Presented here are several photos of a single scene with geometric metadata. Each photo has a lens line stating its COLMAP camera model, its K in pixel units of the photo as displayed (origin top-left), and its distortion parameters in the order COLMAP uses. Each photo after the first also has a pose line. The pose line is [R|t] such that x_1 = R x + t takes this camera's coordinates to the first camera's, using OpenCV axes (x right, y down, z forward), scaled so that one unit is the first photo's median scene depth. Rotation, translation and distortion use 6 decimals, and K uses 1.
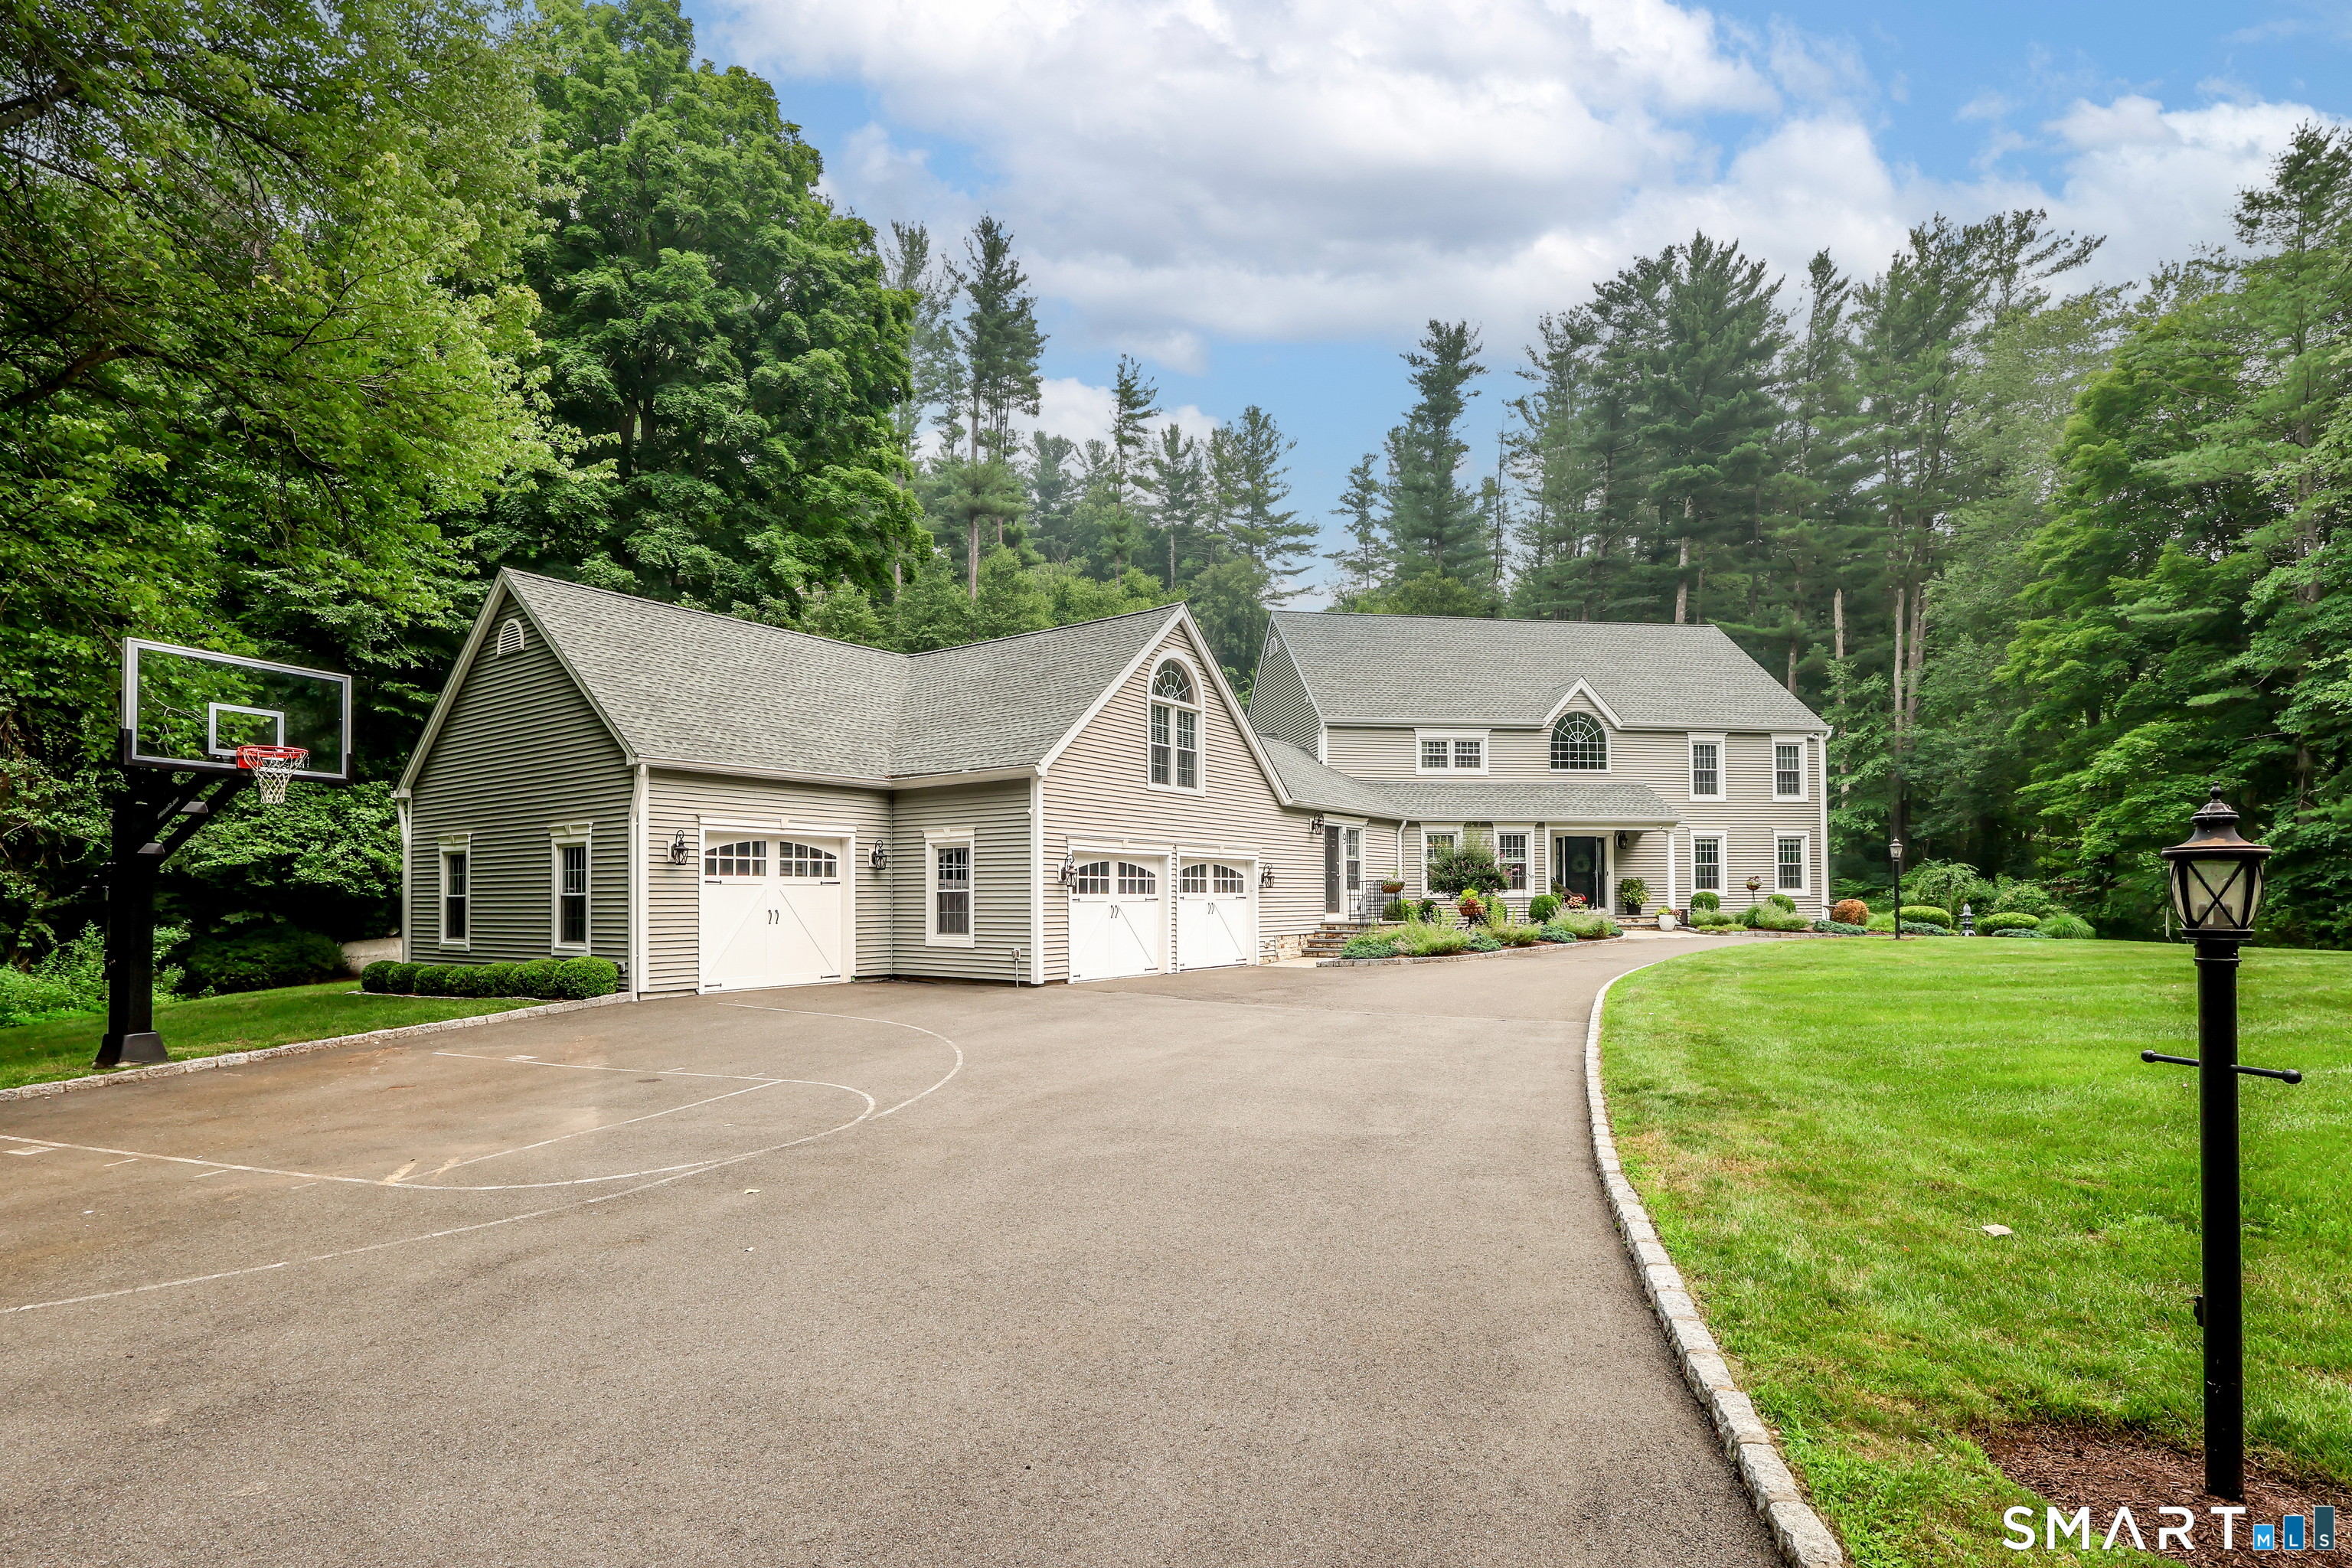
lens RADIAL K [[1119.9, 0, 1176.1], [0, 1119.9, 864.1], [0, 0, 1]] dist [-0.010717, -0.001067]
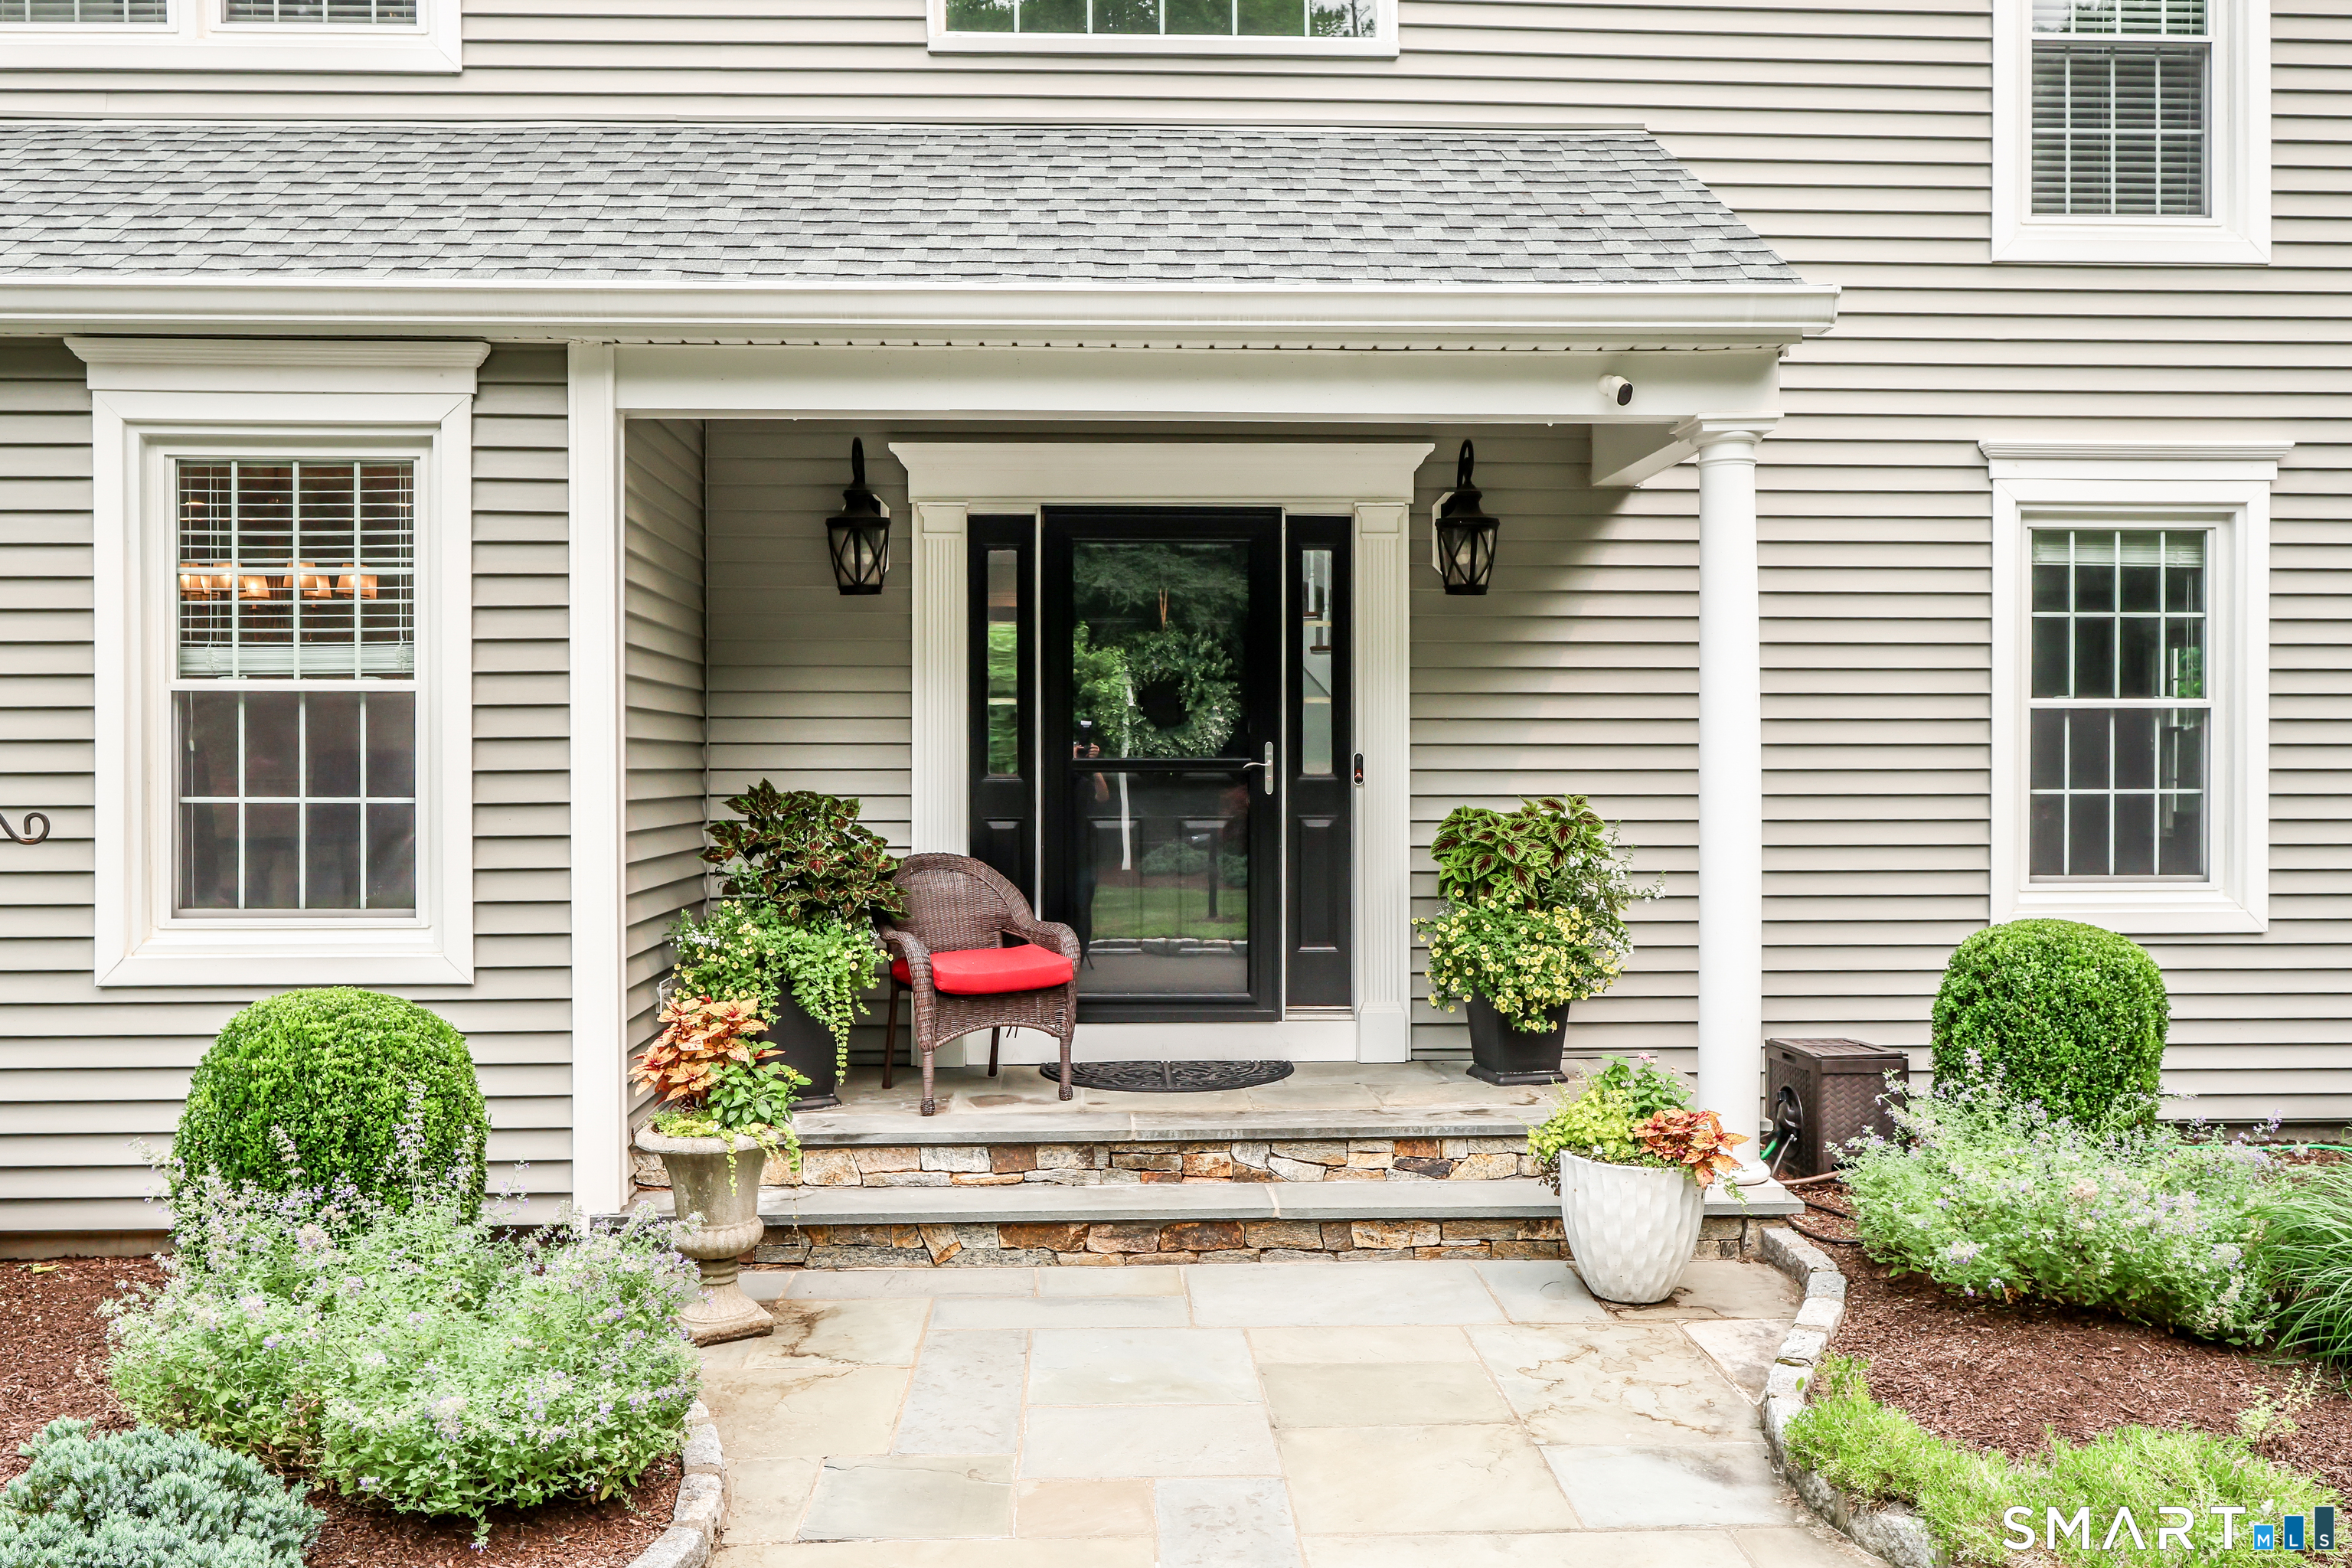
lens RADIAL K [[1923.9, 0, 1177.1], [0, 1923.9, 785.0], [0, 0, 1]] dist [0.004915, -0.004658]
pose [[0.993269, 0.003090, -0.115786, 0.397058], [0.000905, 0.999407, 0.034431, 0.001973], [0.115823, -0.034304, 0.992677, 0.766010]]
